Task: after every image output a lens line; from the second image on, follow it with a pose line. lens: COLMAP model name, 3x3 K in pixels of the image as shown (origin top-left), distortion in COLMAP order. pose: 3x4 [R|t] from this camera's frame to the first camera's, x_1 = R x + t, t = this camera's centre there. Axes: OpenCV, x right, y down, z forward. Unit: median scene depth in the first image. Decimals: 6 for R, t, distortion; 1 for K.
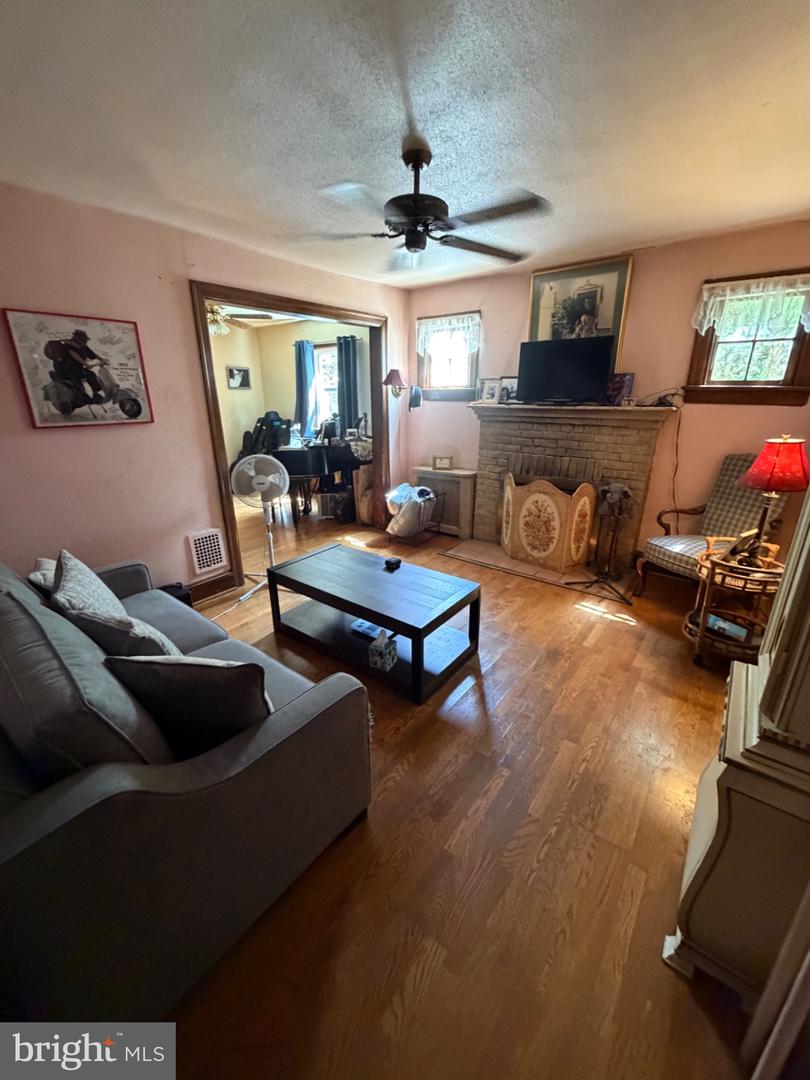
lens RADIAL K [[430.9, 0, 403.2], [0, 430.9, 540.1], [0, 0, 1]] dist [-0.001574, -0.000062]
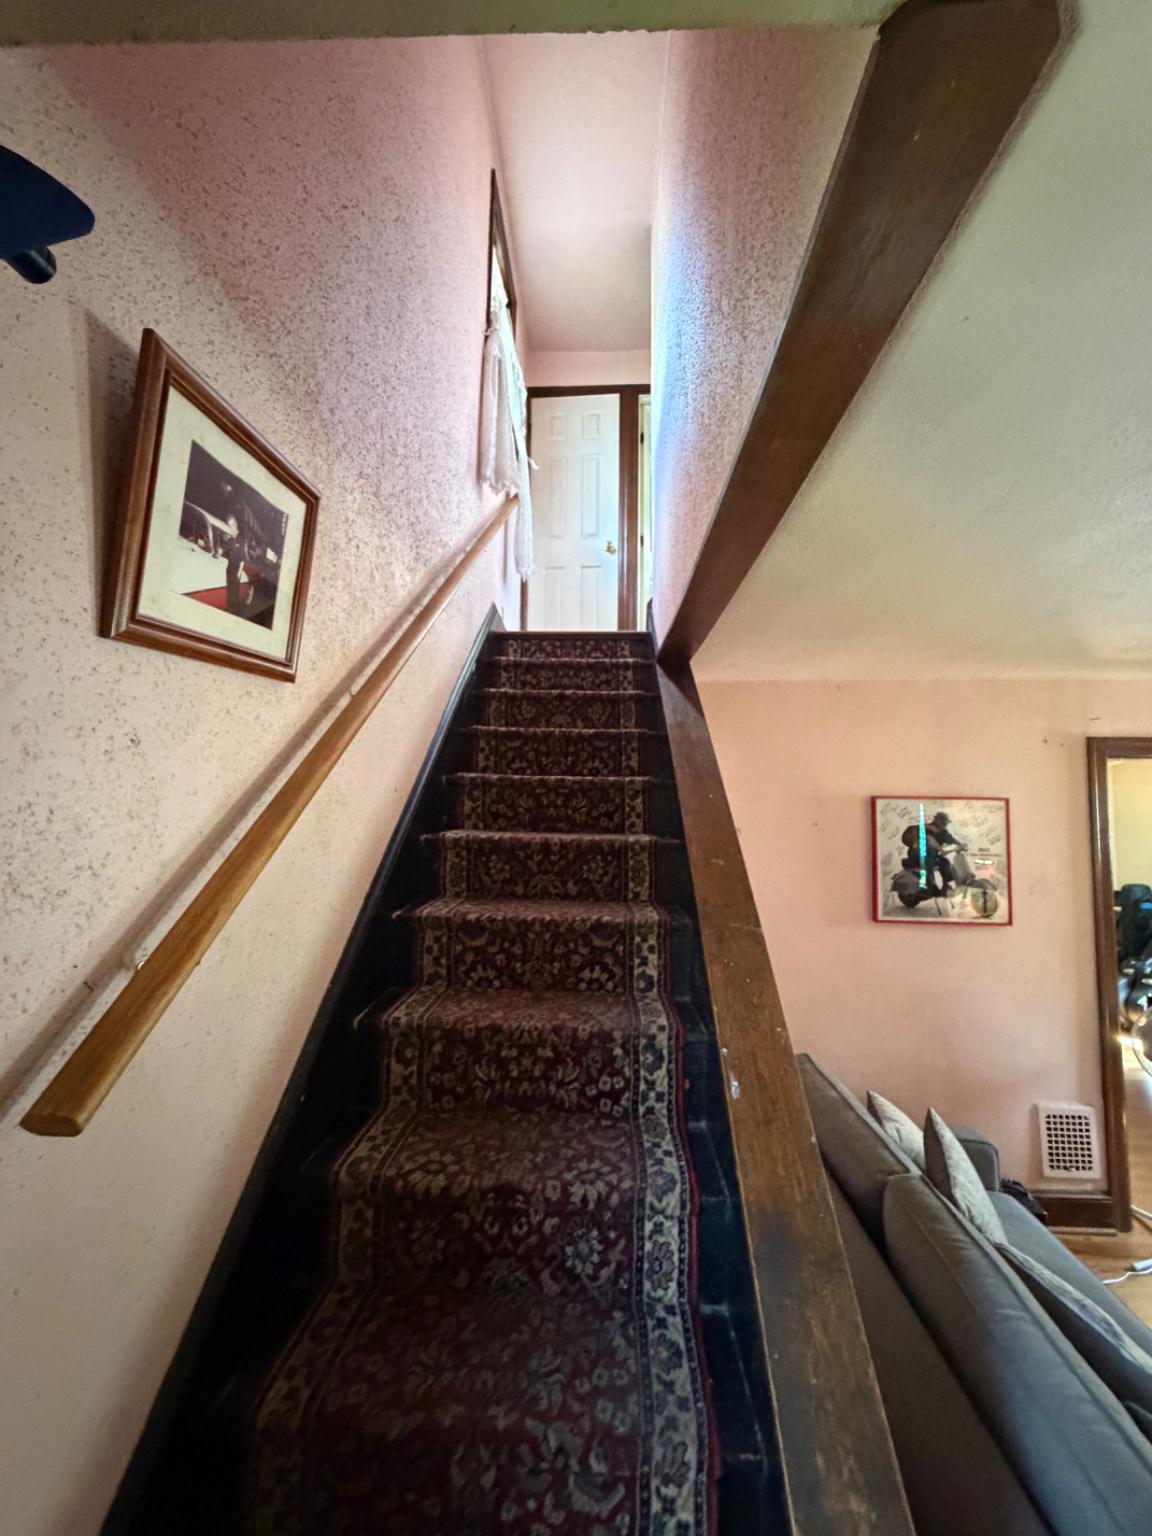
lens RADIAL K [[612.8, 0, 575.8], [0, 612.8, 766.7], [0, 0, 1]] dist [-0.001574, -0.000062]
pose [[0.580367, -0.045115, -0.813104, -0.173146], [-0.284051, 0.924541, -0.254045, -0.056895], [0.763209, 0.378403, 0.523758, -0.196383]]
